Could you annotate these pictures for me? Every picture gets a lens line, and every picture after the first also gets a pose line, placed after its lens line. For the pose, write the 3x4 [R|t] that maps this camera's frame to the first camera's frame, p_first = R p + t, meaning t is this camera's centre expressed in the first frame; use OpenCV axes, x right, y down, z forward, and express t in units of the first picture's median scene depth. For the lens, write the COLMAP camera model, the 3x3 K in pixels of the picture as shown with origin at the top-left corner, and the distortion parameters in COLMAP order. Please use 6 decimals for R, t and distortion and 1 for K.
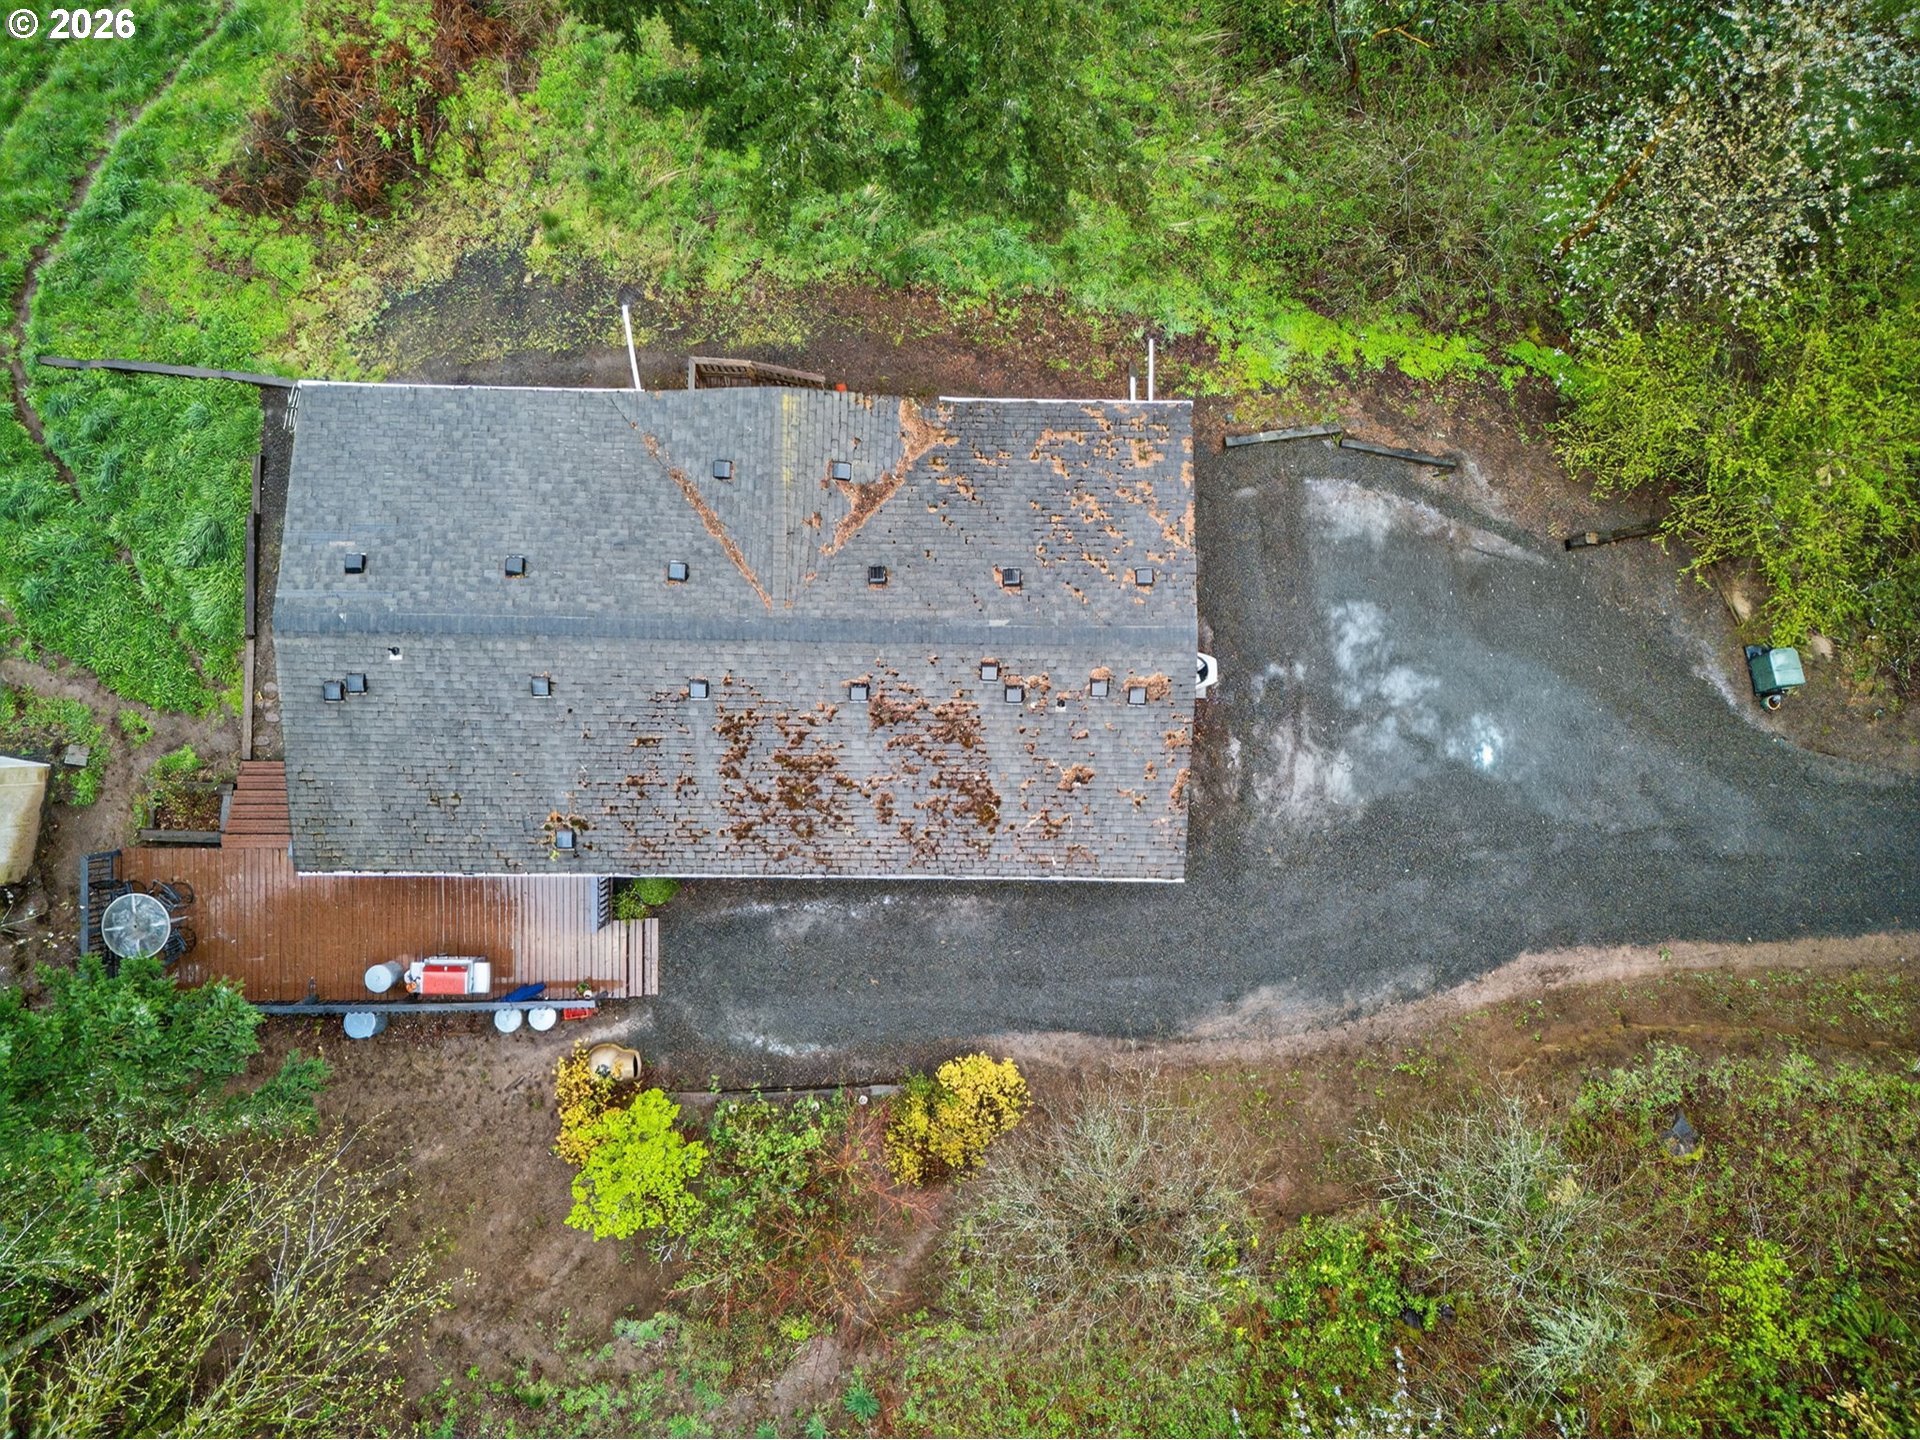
lens RADIAL K [[1495.8, 0, 951.2], [0, 1495.8, 718.8], [0, 0, 1]] dist [0.057197, -0.046608]
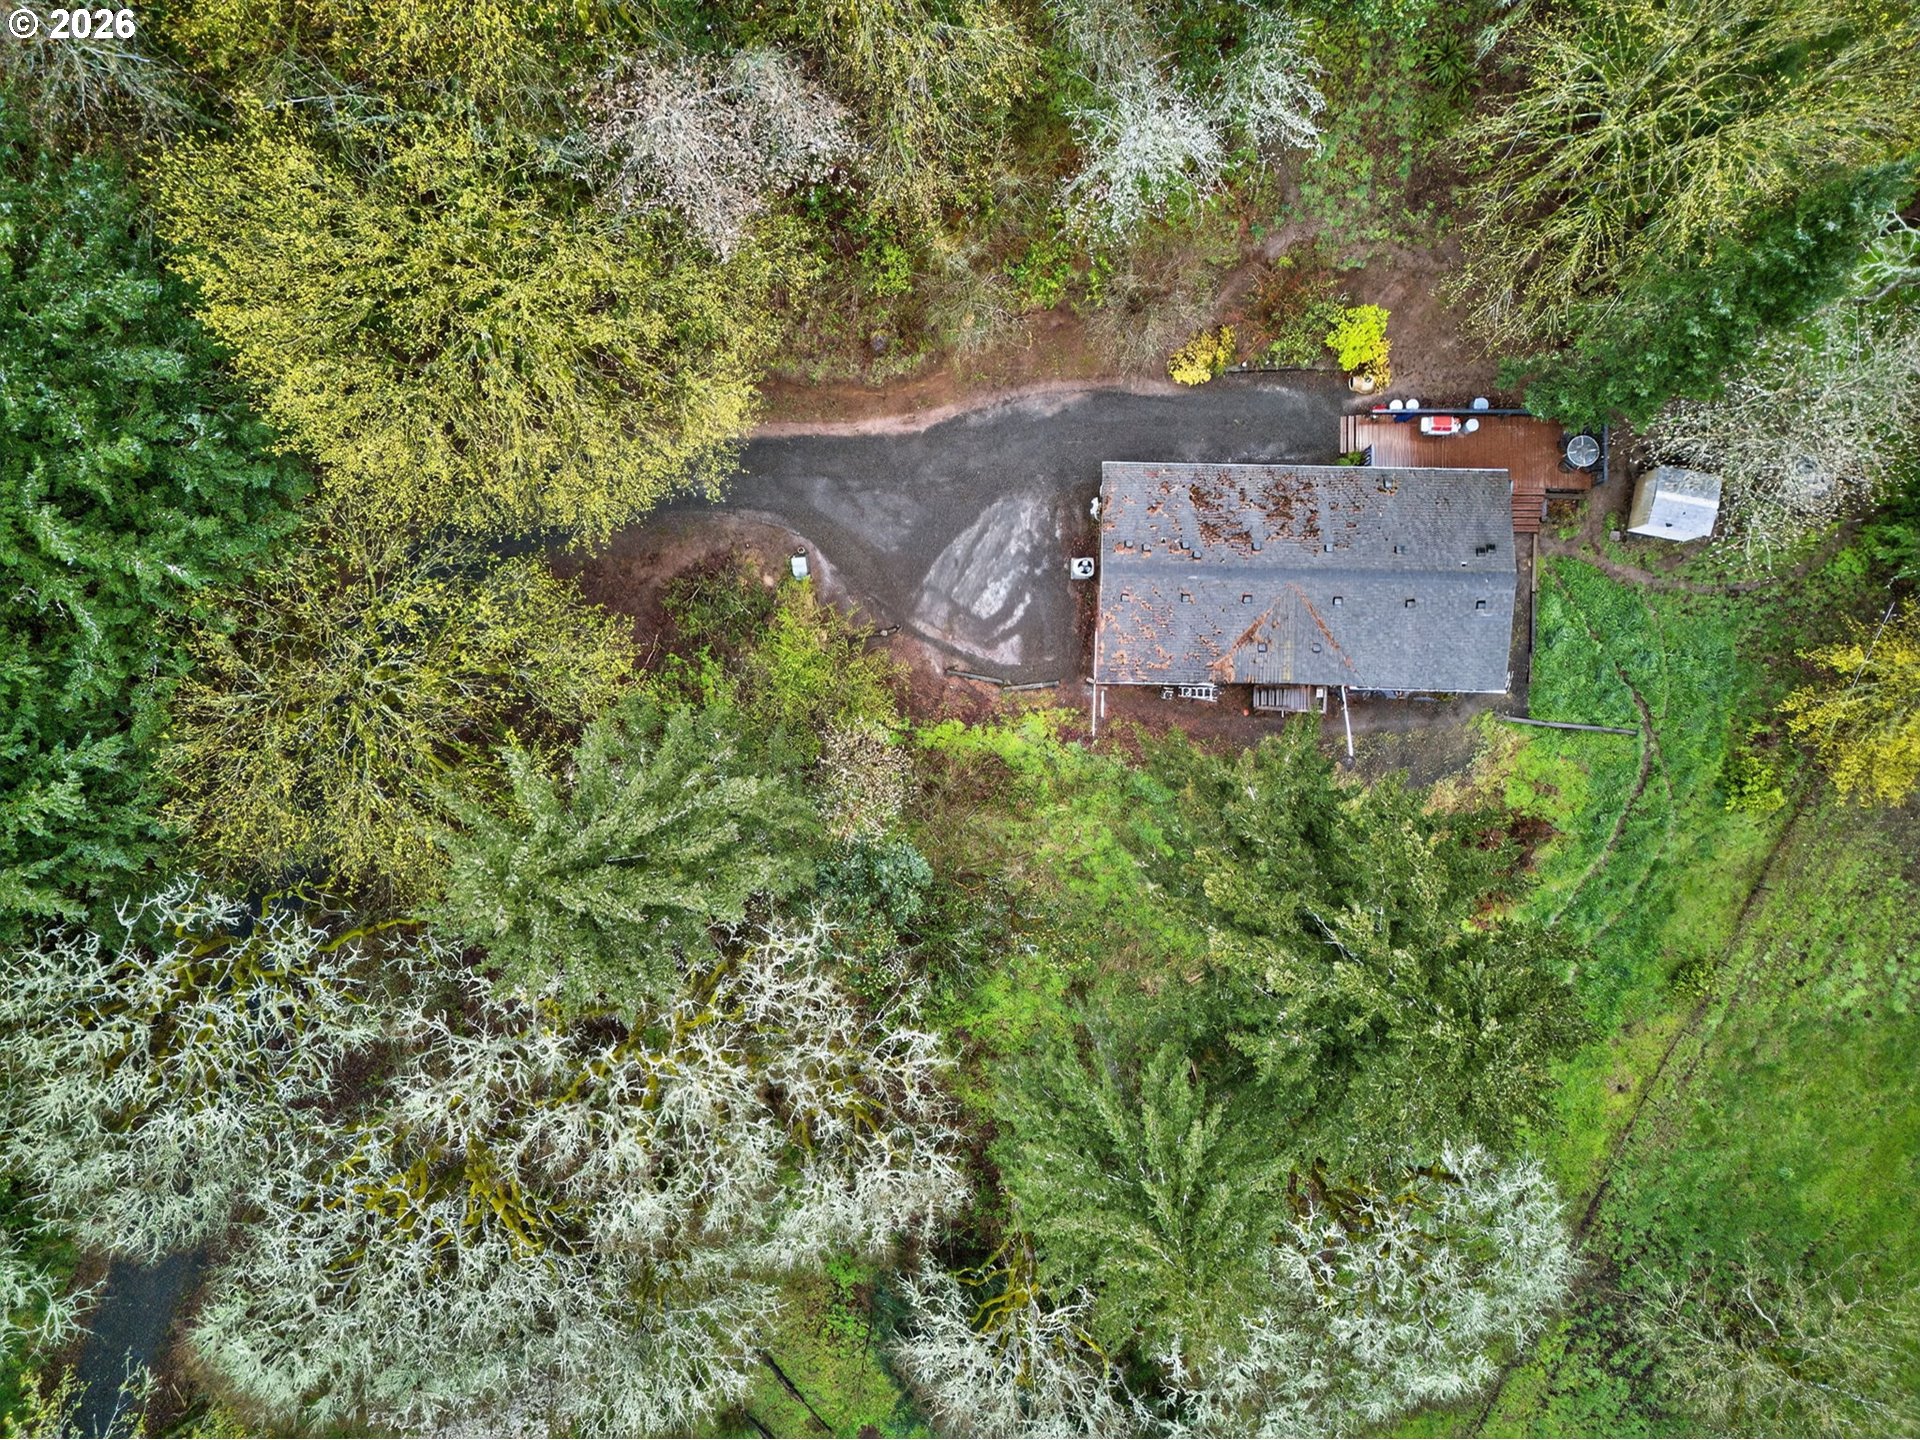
lens RADIAL K [[1495.8, 0, 951.2], [0, 1495.8, 718.8], [0, 0, 1]] dist [0.057197, -0.046608]
pose [[-0.999662, -0.012804, -0.022643, 0.399773], [0.012075, -0.999414, 0.032026, -0.319492], [-0.023040, 0.031742, 0.999230, -1.097931]]
